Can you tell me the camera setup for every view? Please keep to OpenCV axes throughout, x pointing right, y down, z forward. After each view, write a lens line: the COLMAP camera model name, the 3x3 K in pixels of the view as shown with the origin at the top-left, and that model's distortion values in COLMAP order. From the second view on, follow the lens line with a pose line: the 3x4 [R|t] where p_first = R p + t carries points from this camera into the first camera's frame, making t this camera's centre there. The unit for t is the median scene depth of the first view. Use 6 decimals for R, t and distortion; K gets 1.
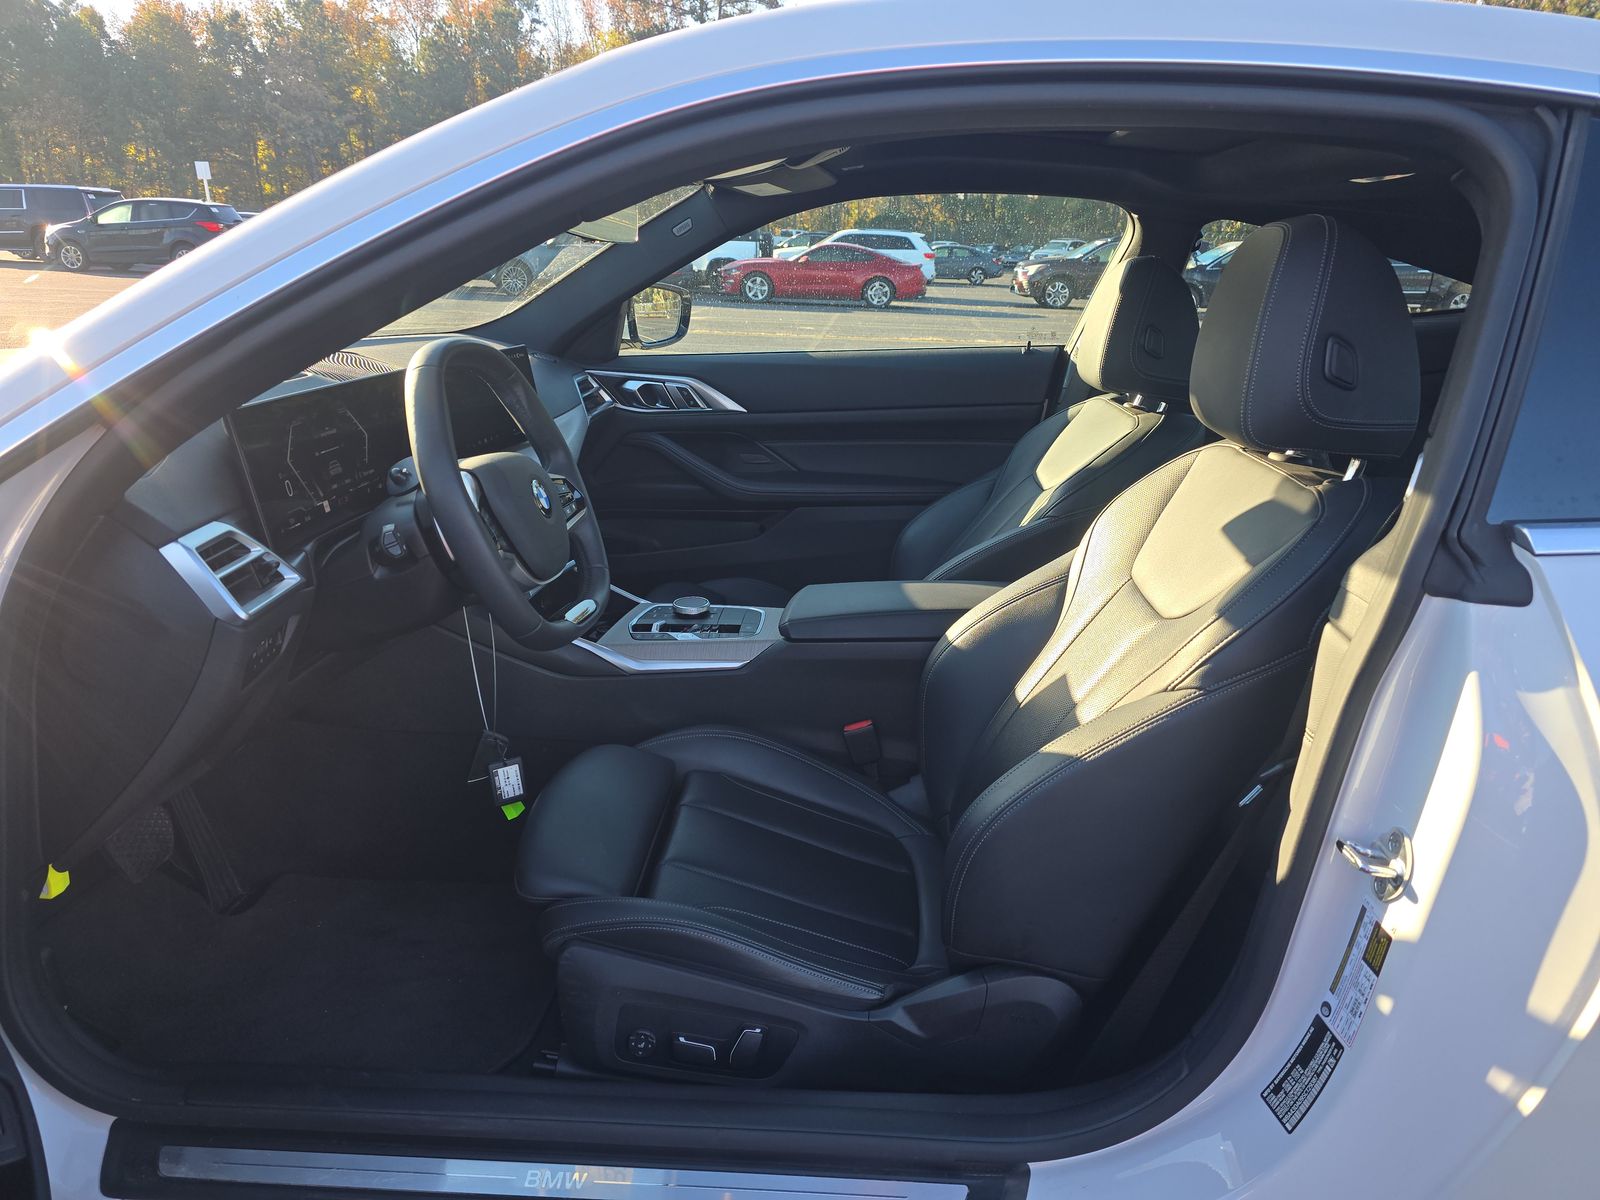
lens RADIAL K [[1061.9, 0, 802.3], [0, 1061.9, 609.0], [0, 0, 1]] dist [0.027180, -0.016552]
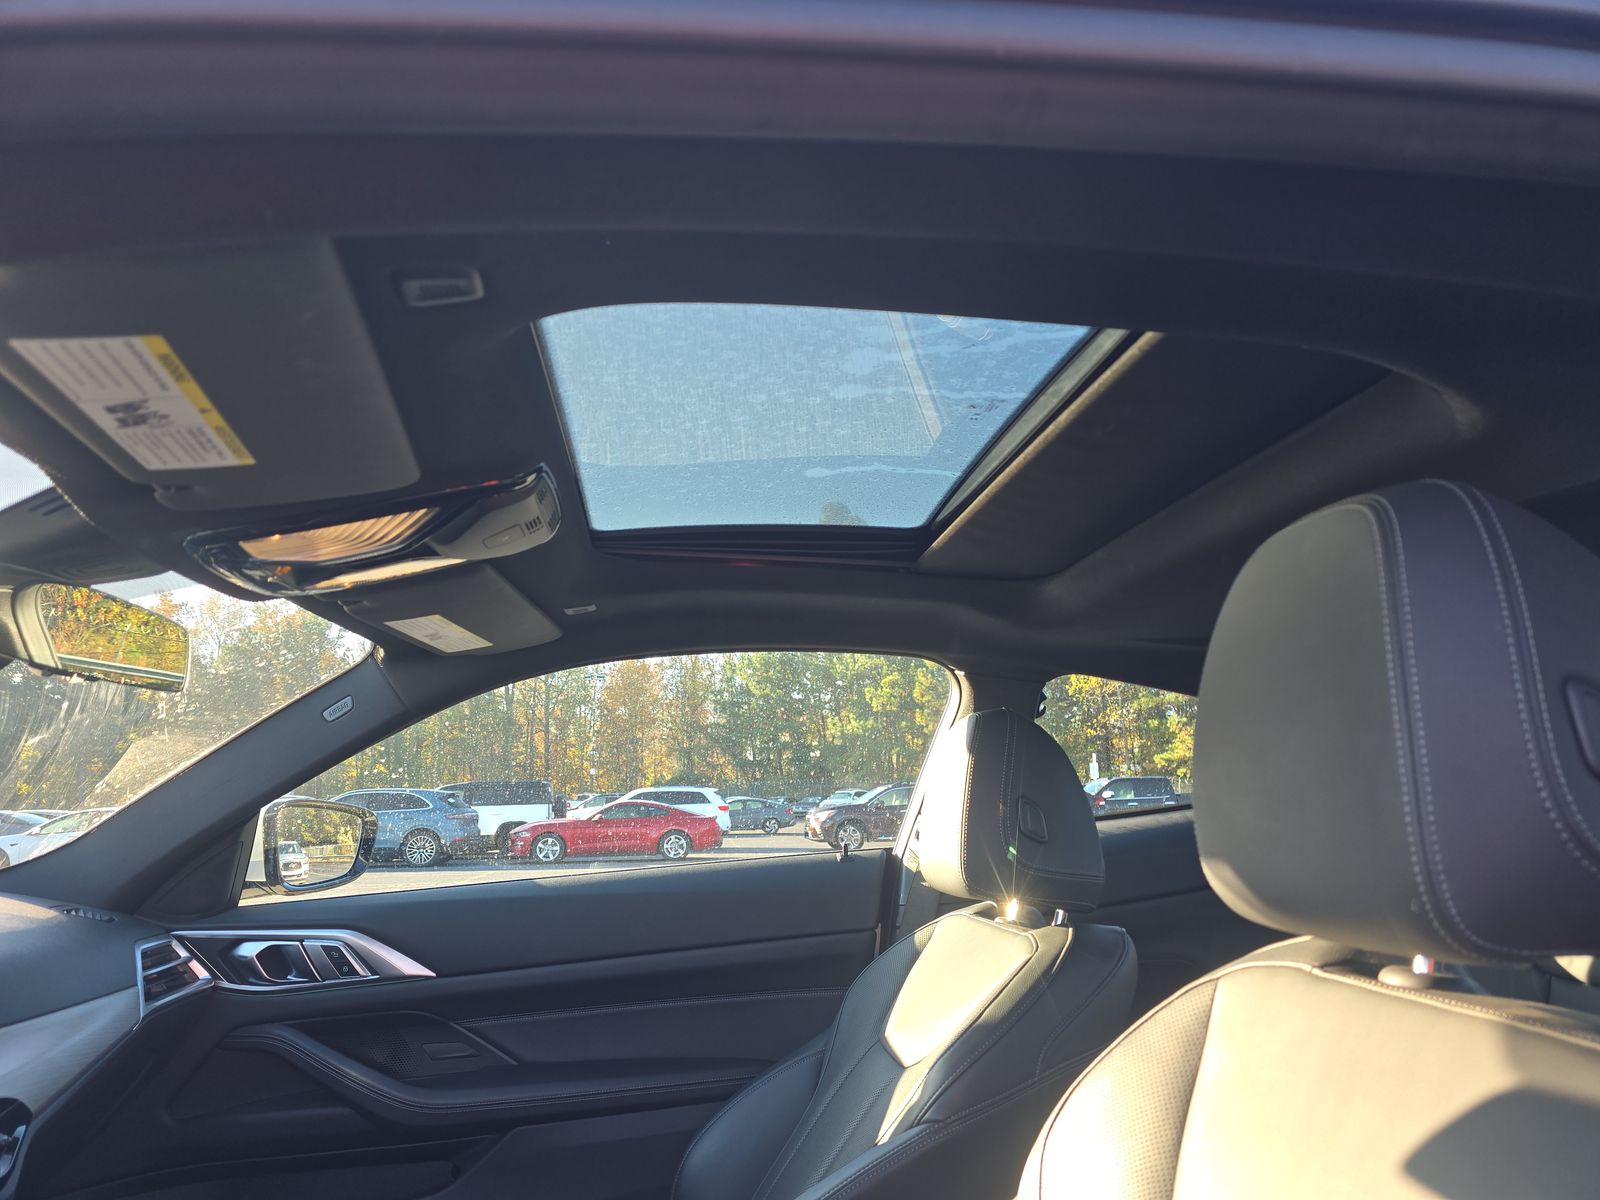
lens RADIAL K [[1061.9, 0, 809.4], [0, 1061.9, 630.4], [0, 0, 1]] dist [0.027180, -0.016552]
pose [[0.980514, -0.017320, 0.195686, 0.042993], [0.107435, 0.881228, -0.460320, -0.042212], [-0.164471, 0.472374, 0.865917, 0.266557]]
